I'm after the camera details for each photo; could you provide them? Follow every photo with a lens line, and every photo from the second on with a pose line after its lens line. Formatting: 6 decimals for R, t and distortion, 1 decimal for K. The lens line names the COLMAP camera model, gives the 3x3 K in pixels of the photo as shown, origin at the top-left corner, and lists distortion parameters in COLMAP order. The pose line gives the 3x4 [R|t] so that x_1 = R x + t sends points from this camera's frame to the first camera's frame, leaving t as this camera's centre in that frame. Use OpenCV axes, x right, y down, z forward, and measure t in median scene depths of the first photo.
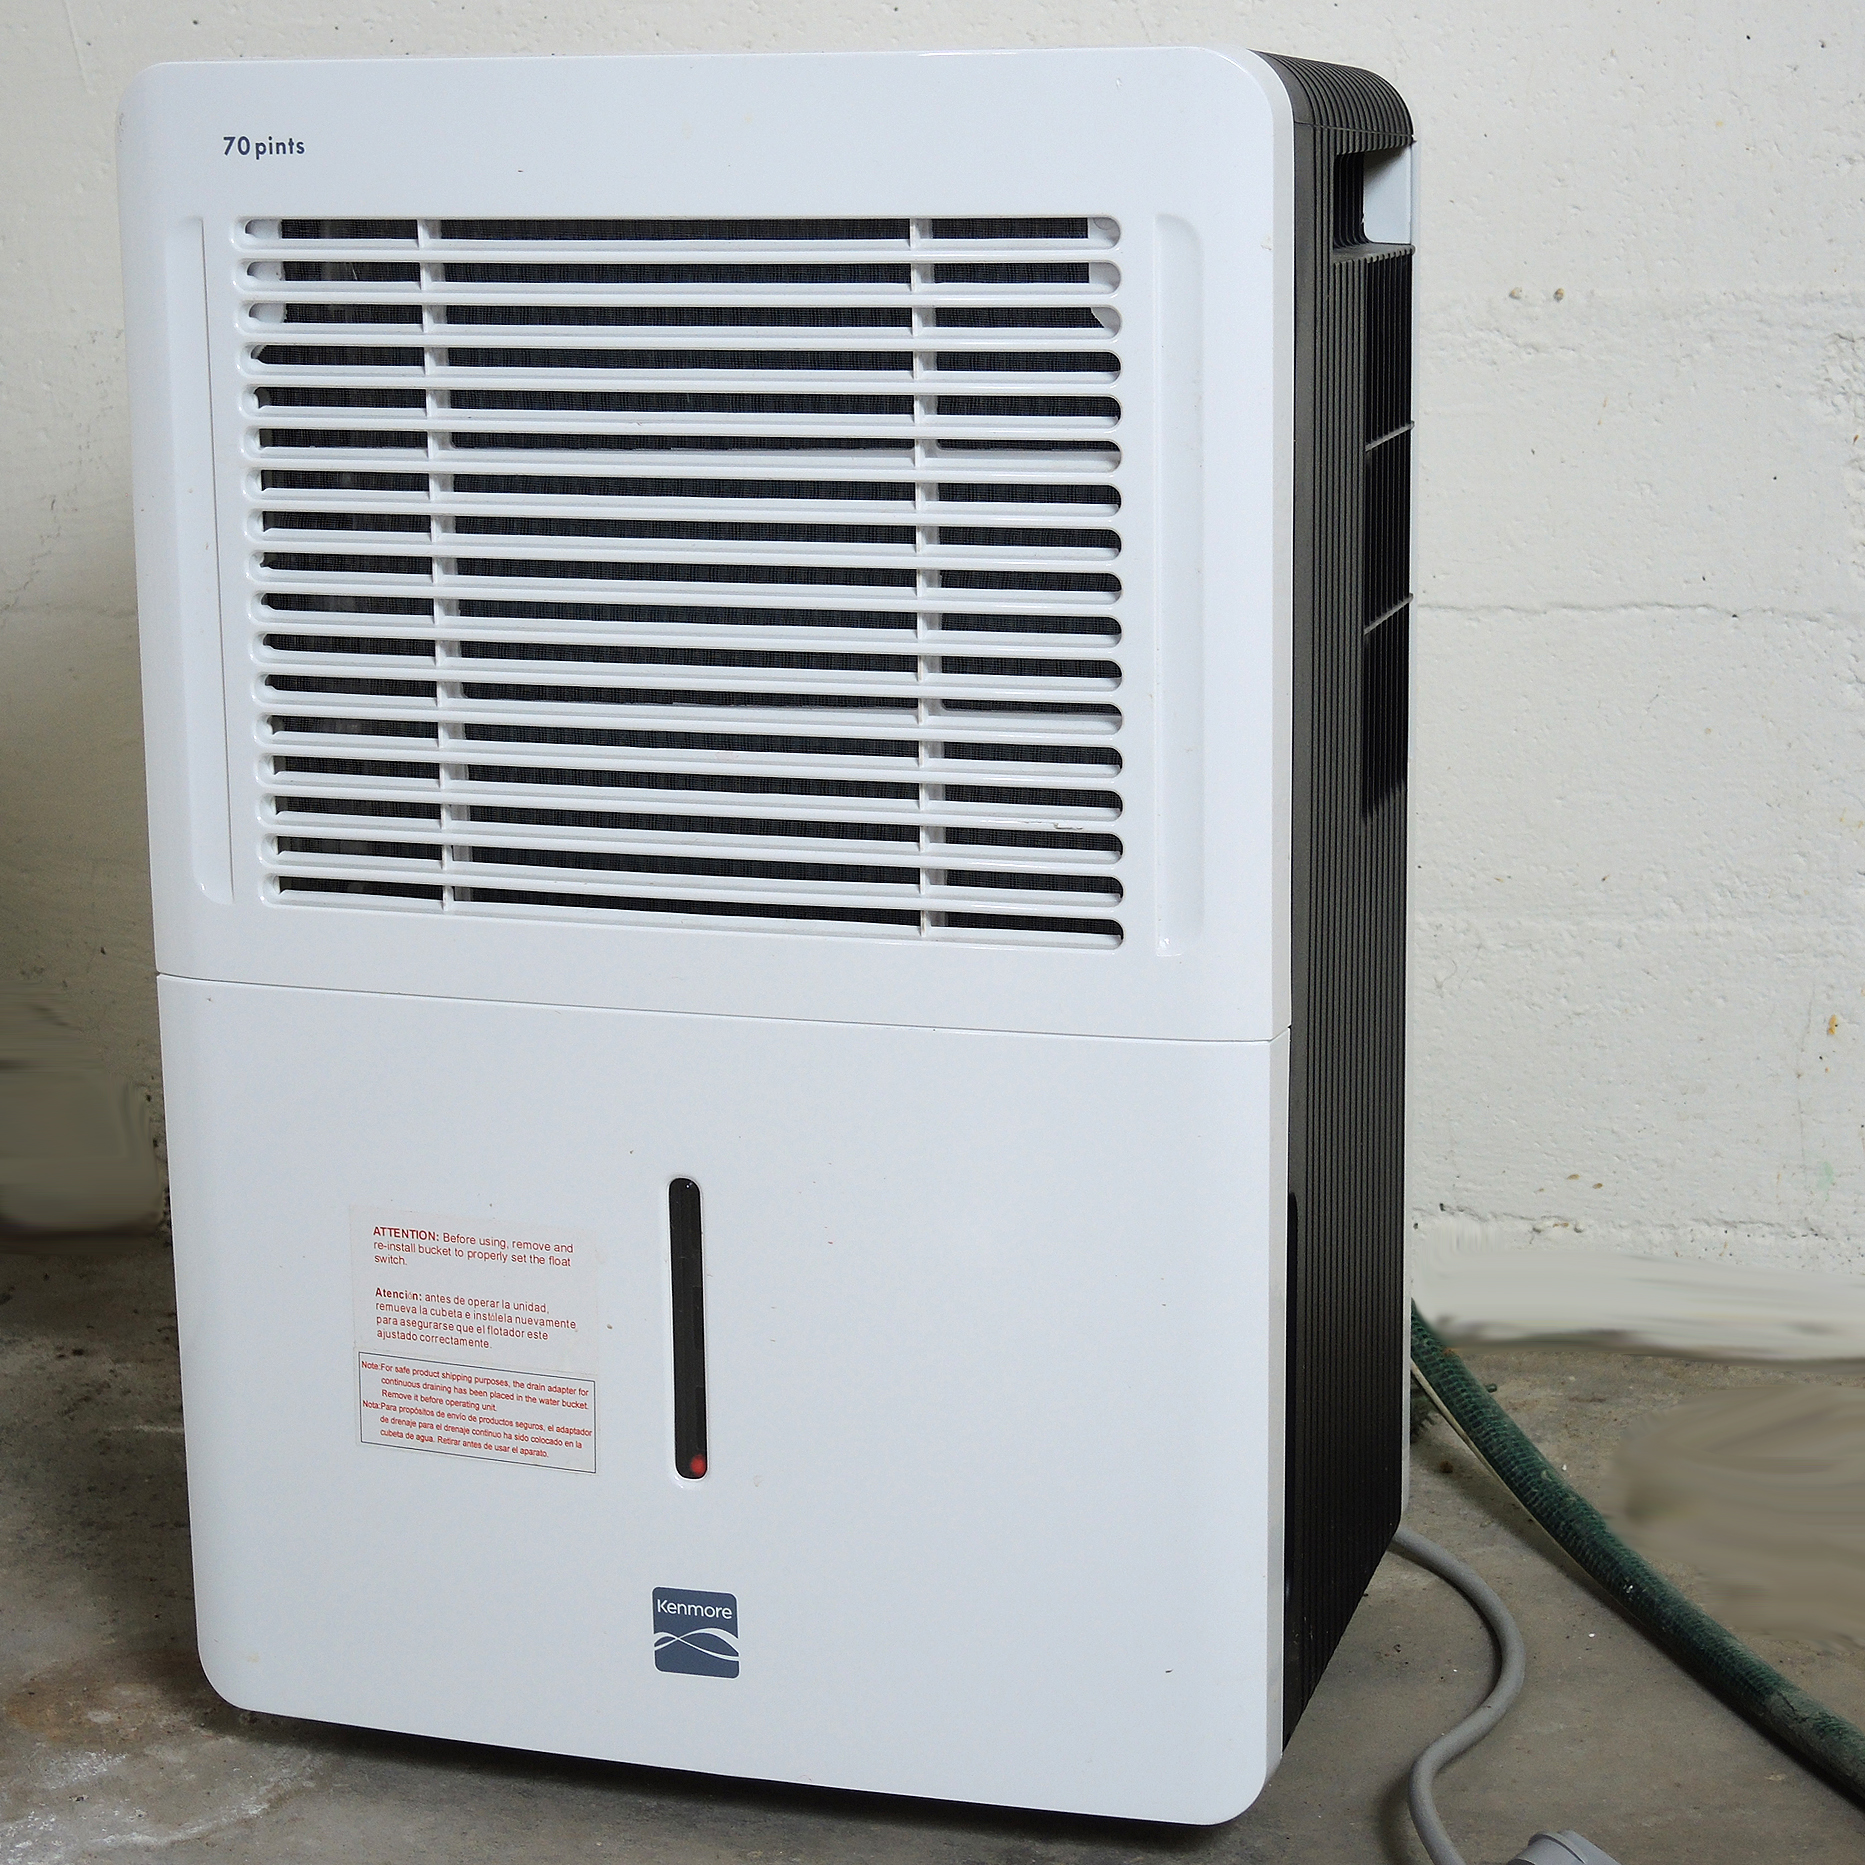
lens RADIAL K [[3973.4, 0, 932.5], [0, 3973.4, 932.5], [0, 0, 1]] dist [0.002007, -0.082778]
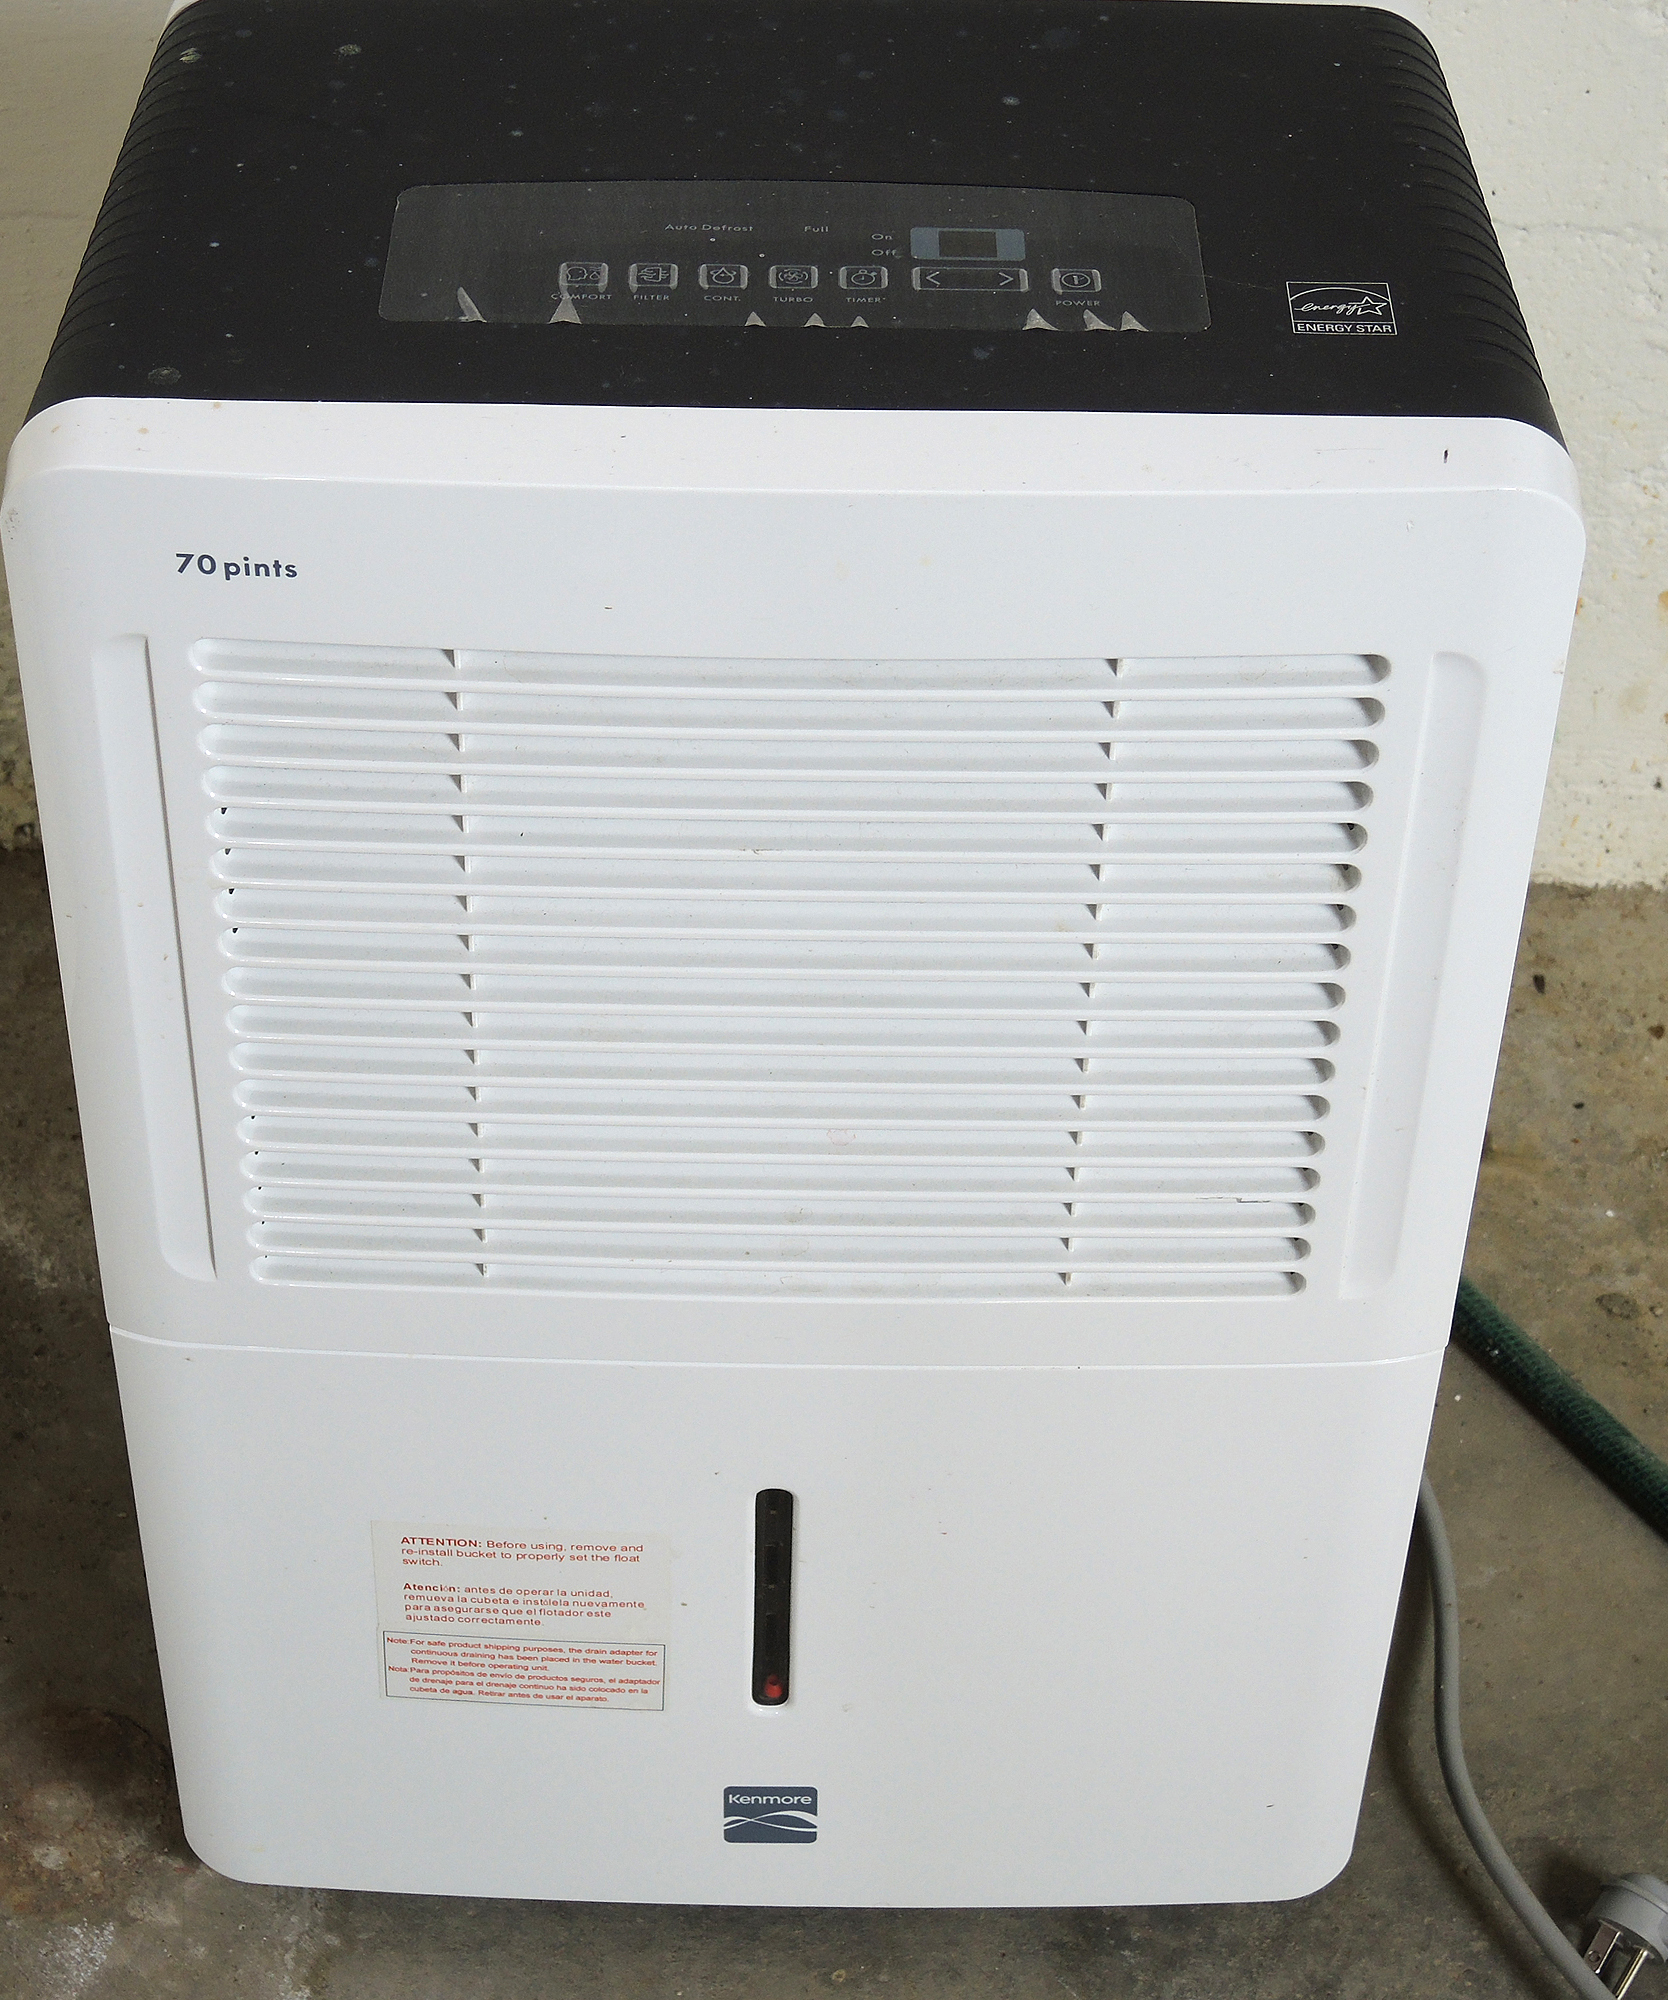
lens RADIAL K [[3983.2, 0, 722.5], [0, 3983.2, 1000.3], [0, 0, 1]] dist [-0.048738, 0.198557]
pose [[0.956609, -0.180322, 0.228873, -0.256140], [0.043880, 0.865692, 0.498650, -0.478270], [-0.288051, -0.466970, 0.836042, 0.285126]]
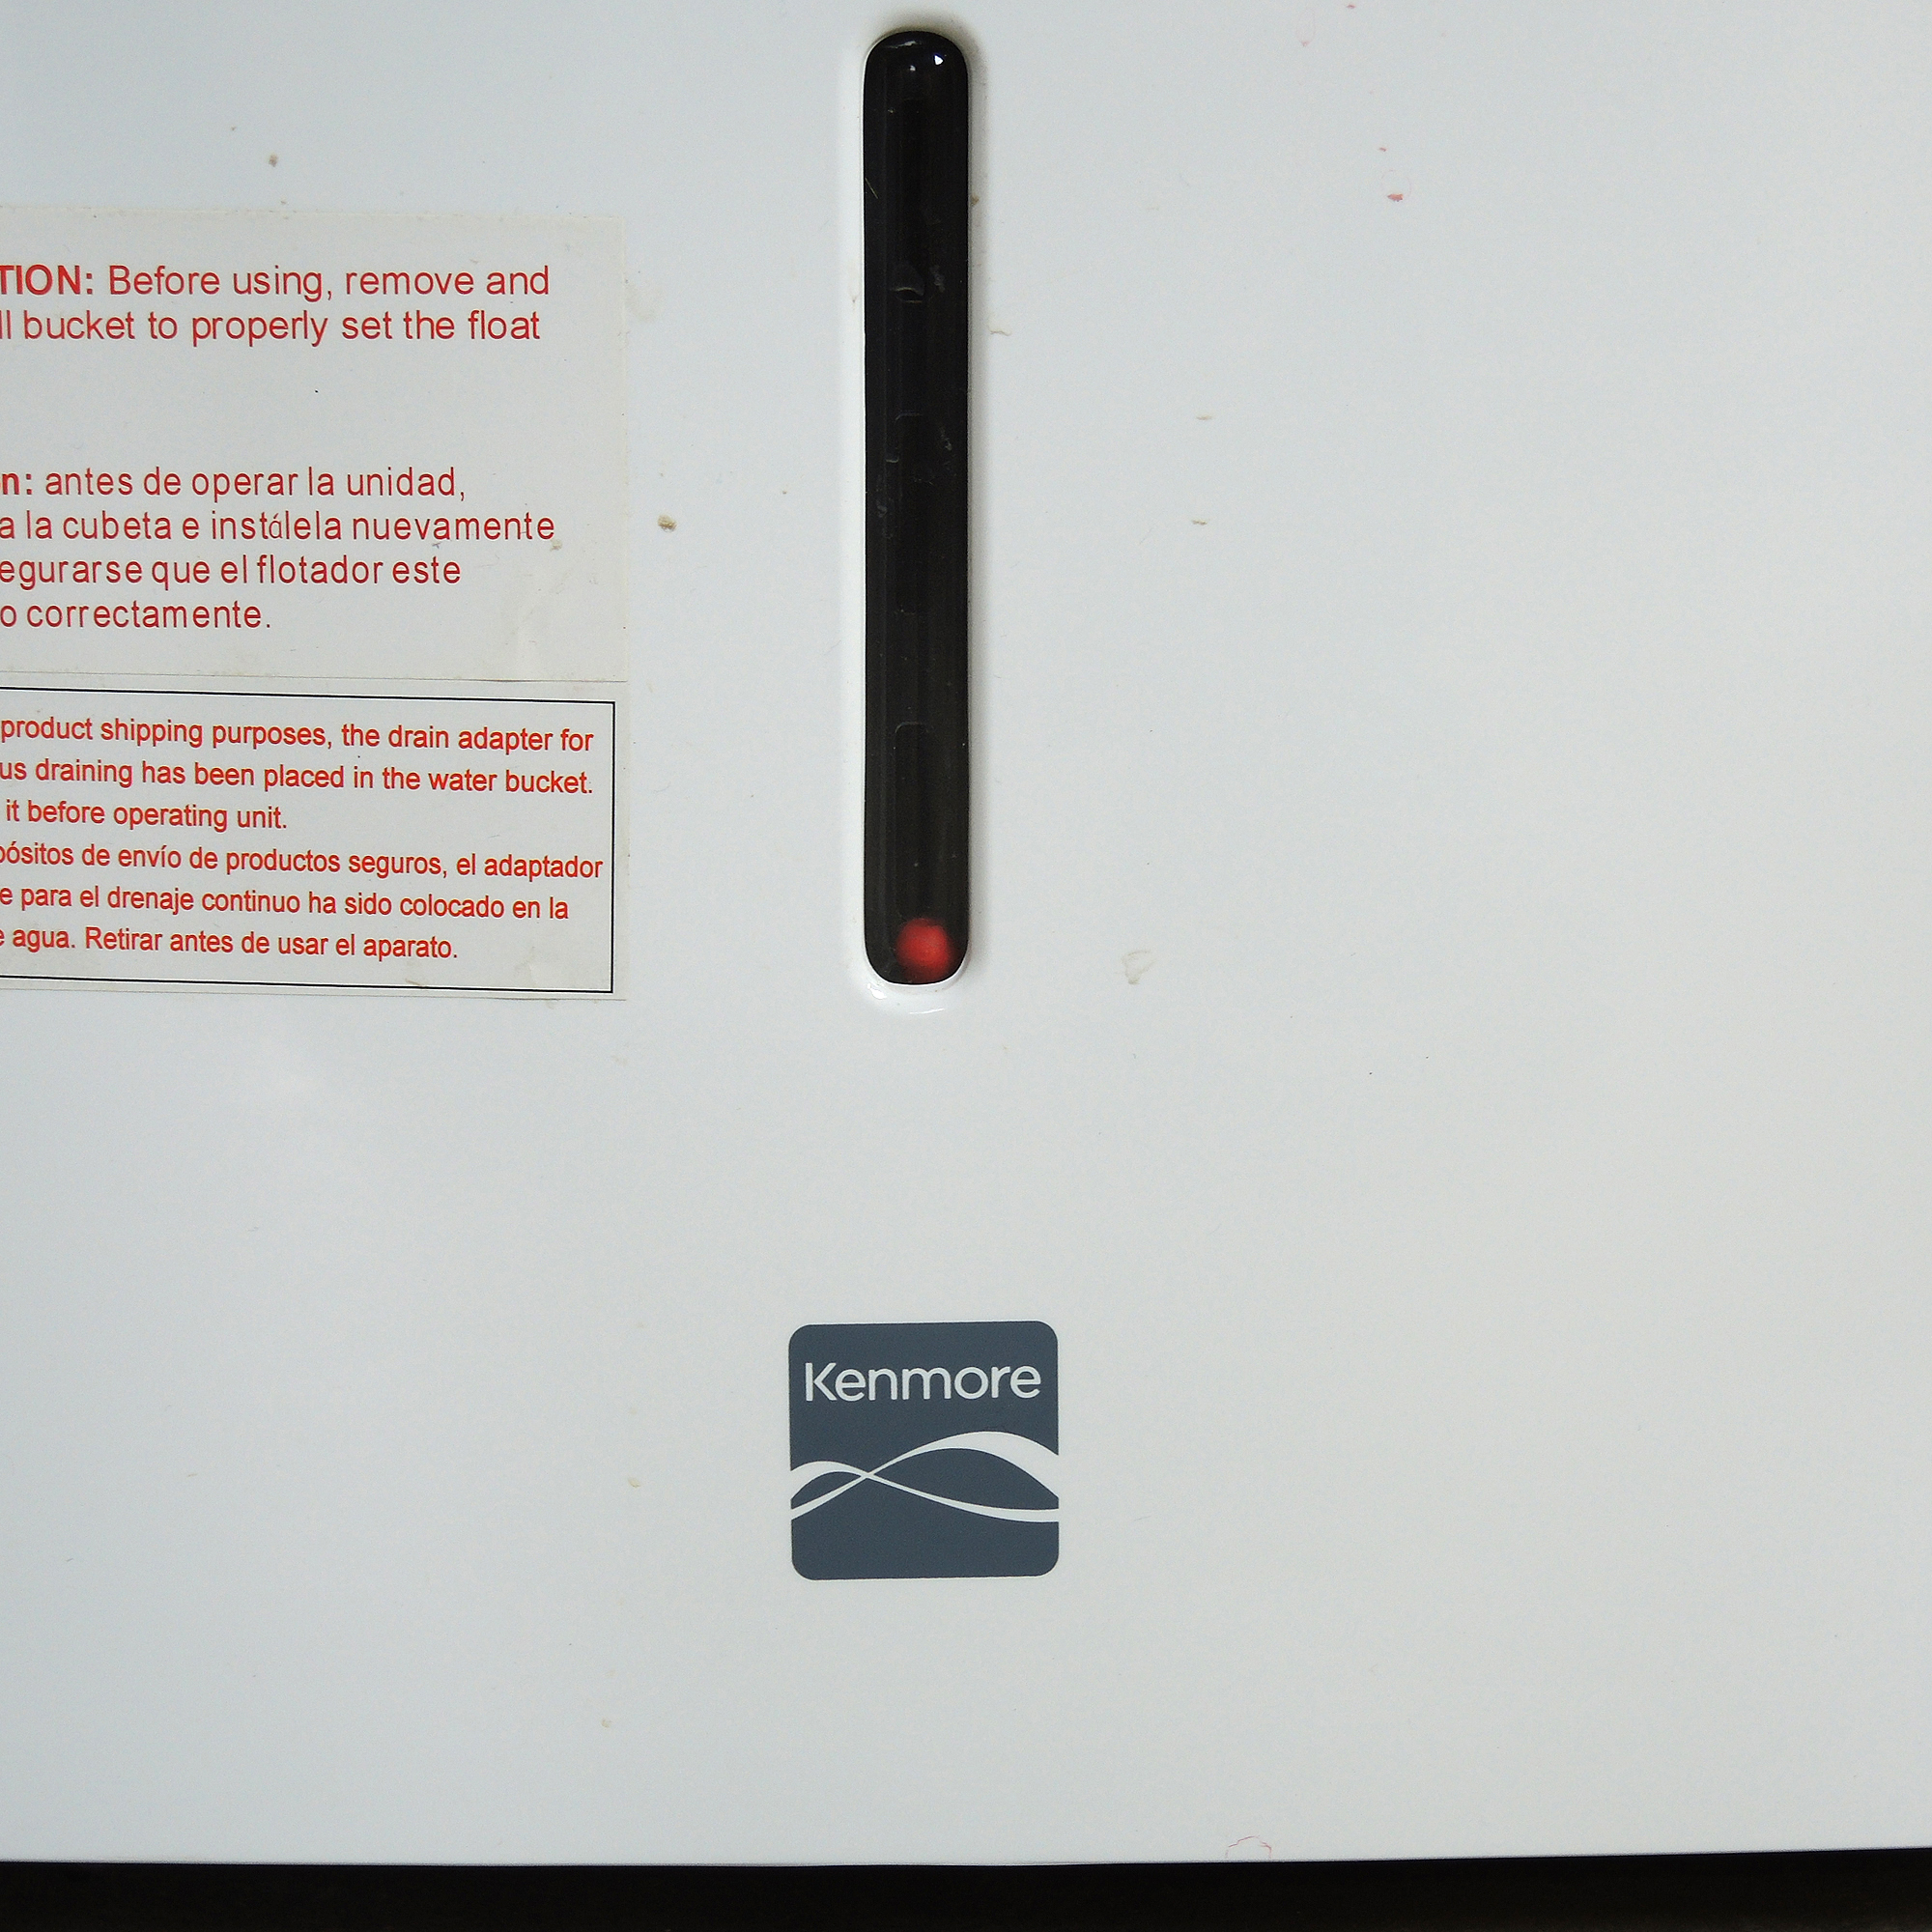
lens RADIAL K [[4116.2, 0, 966.0], [0, 4116.2, 966.0], [0, 0, 1]] dist [0.002007, -0.082778]
pose [[0.948514, -0.044669, 0.313570, -0.163655], [0.052225, 0.998511, -0.015734, 0.140406], [-0.312401, 0.031300, 0.949435, 0.664063]]
